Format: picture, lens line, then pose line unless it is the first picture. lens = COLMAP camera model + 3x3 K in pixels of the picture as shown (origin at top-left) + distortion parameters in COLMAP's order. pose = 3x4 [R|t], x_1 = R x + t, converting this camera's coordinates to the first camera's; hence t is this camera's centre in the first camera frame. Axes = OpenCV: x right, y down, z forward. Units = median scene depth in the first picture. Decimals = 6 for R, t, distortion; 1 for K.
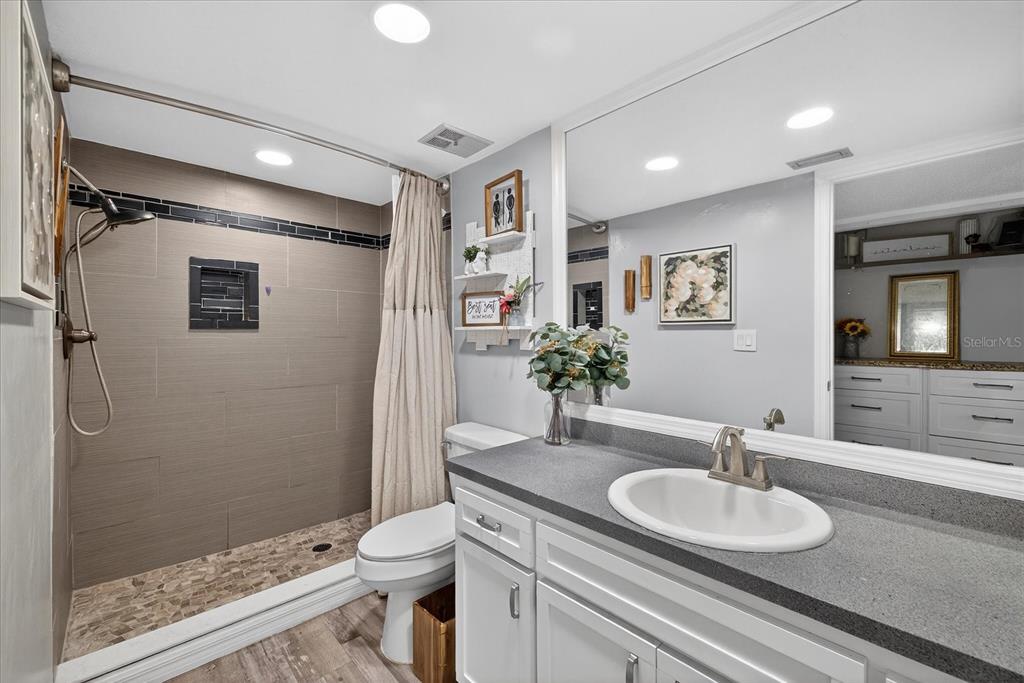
lens RADIAL K [[436.2, 0, 507.2], [0, 436.2, 336.8], [0, 0, 1]] dist [-0.000759, -0.000078]
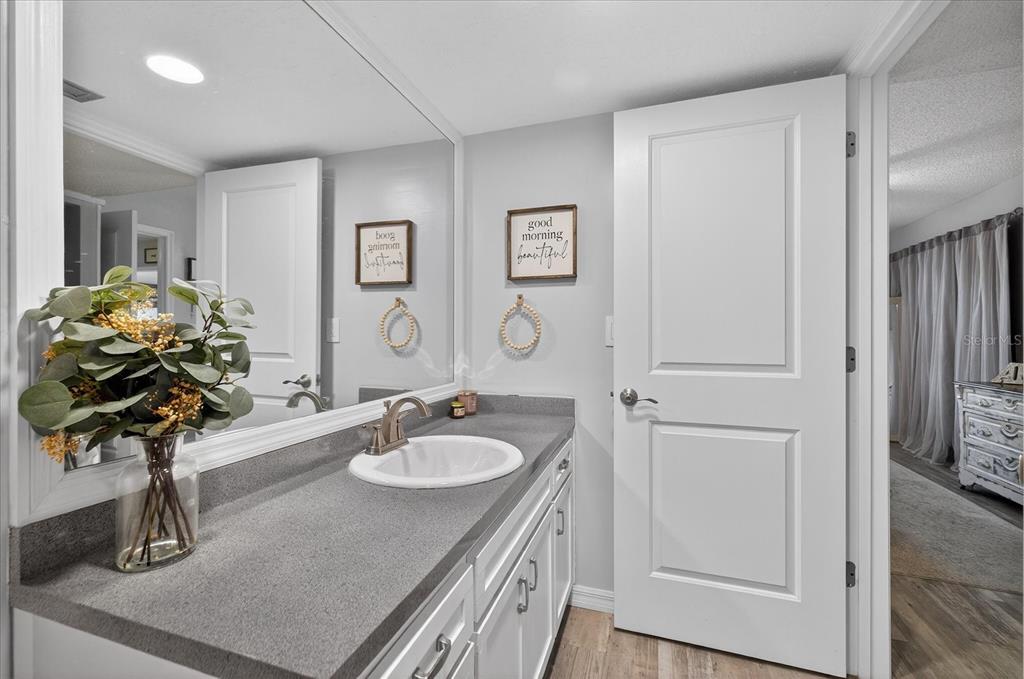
lens RADIAL K [[436.2, 0, 505.4], [0, 436.2, 335.4], [0, 0, 1]] dist [-0.000759, -0.000078]
pose [[-0.475696, 0.003939, 0.879601, -0.521860], [0.014797, 0.999884, 0.003525, 0.038269], [-0.879485, 0.014692, -0.475700, 1.110152]]
